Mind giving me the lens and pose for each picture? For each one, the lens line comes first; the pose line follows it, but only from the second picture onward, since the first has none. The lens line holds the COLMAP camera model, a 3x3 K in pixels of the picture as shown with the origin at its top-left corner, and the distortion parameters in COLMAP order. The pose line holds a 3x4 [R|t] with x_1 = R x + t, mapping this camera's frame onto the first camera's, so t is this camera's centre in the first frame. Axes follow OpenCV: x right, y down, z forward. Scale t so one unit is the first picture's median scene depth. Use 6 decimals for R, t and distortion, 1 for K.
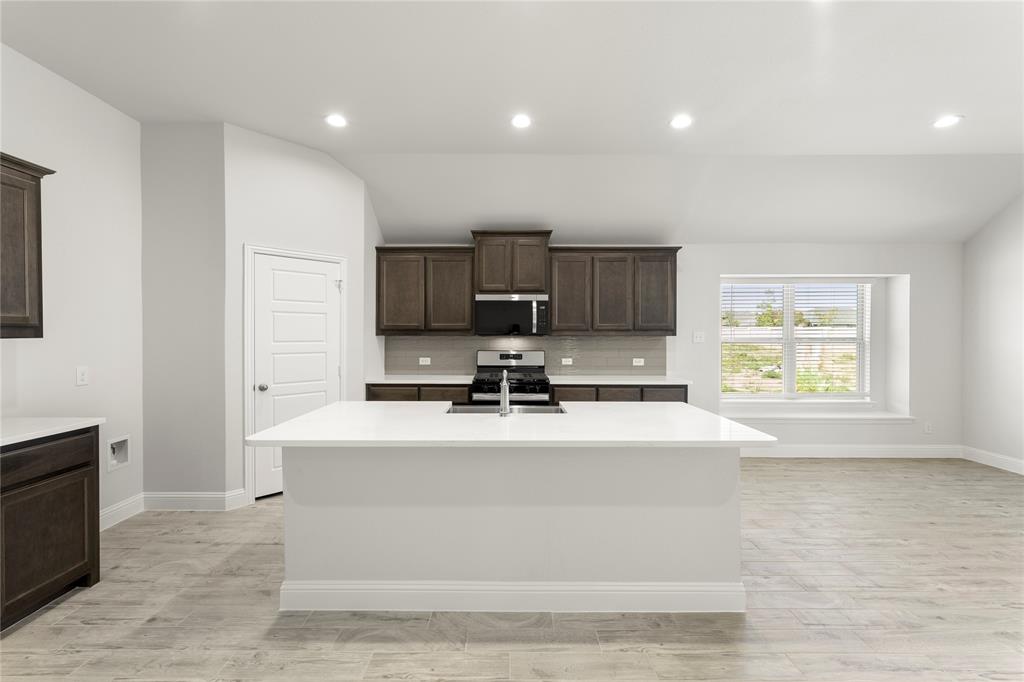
lens RADIAL K [[432.8, 0, 510.6], [0, 432.8, 336.8], [0, 0, 1]] dist [0.000066, -0.000426]
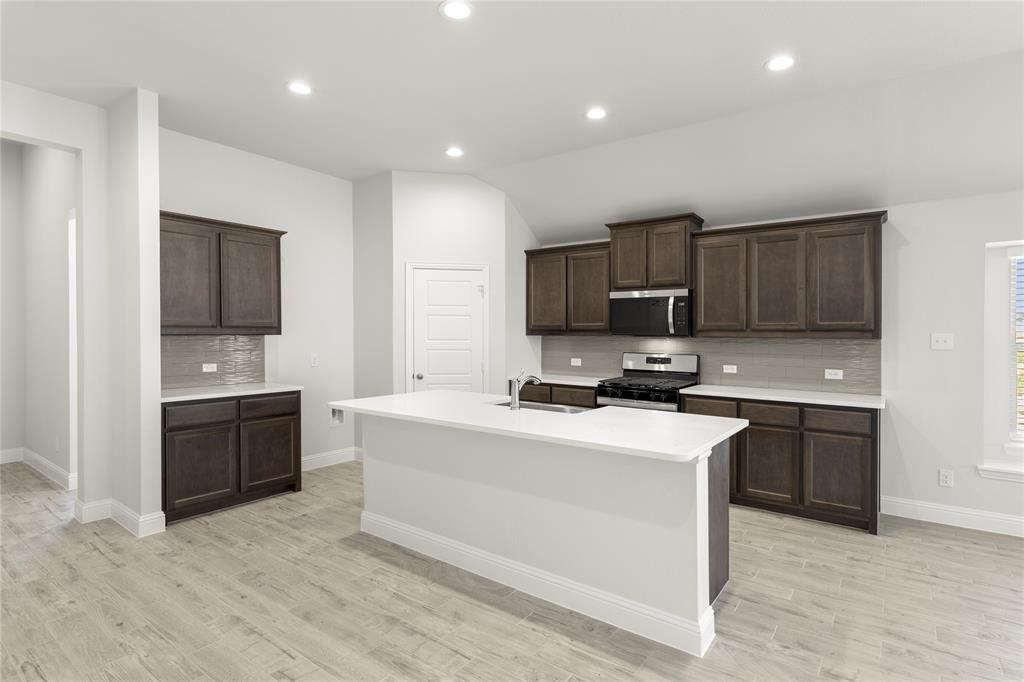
lens RADIAL K [[522.2, 0, 511.8], [0, 522.2, 338.4], [0, 0, 1]] dist [0.000412, -0.000014]
pose [[0.800649, 0.010979, -0.599033, 0.427890], [-0.009809, 0.999938, 0.005217, -0.001675], [0.599054, 0.001699, 0.800707, -0.031008]]
